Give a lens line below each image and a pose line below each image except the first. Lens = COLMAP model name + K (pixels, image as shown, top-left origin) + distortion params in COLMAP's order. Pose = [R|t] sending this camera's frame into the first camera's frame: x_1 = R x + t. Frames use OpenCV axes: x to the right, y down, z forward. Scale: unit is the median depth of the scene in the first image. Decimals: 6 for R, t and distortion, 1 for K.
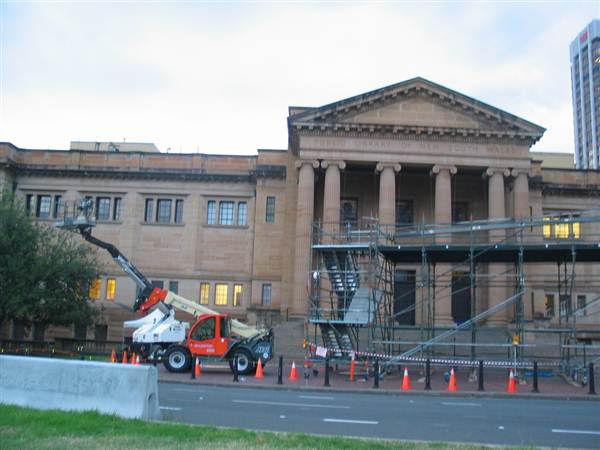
lens RADIAL K [[616.5, 0, 302.6], [0, 616.5, 223.2], [0, 0, 1]] dist [-0.086612, 0.000000]
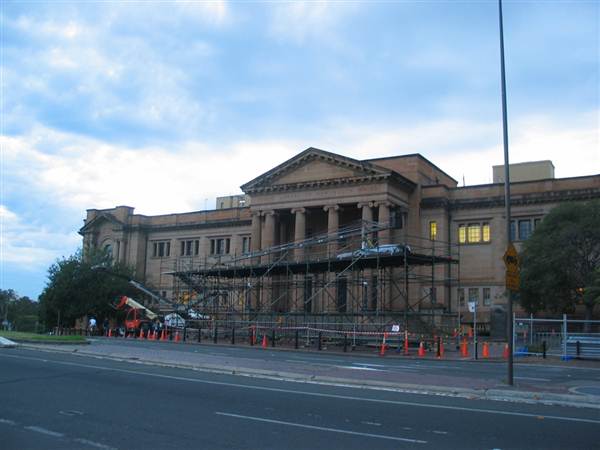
lens RADIAL K [[616.5, 0, 298.3], [0, 616.5, 229.1], [0, 0, 1]] dist [-0.086612, 0.000000]
pose [[0.834464, -0.090953, -0.543505, 0.953140], [0.096410, 0.995169, -0.018514, -0.016965], [0.542563, -0.036950, 0.839202, -0.277736]]
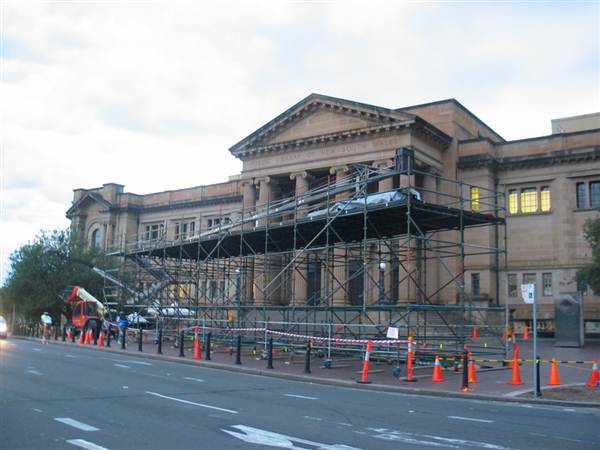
lens RADIAL K [[616.5, 0, 303.6], [0, 616.5, 229.4], [0, 0, 1]] dist [-0.086612, 0.000000]
pose [[0.790876, -0.096570, -0.604309, 0.845239], [0.108684, 0.993938, -0.016596, 0.032342], [0.602248, -0.052553, 0.796577, 0.053572]]
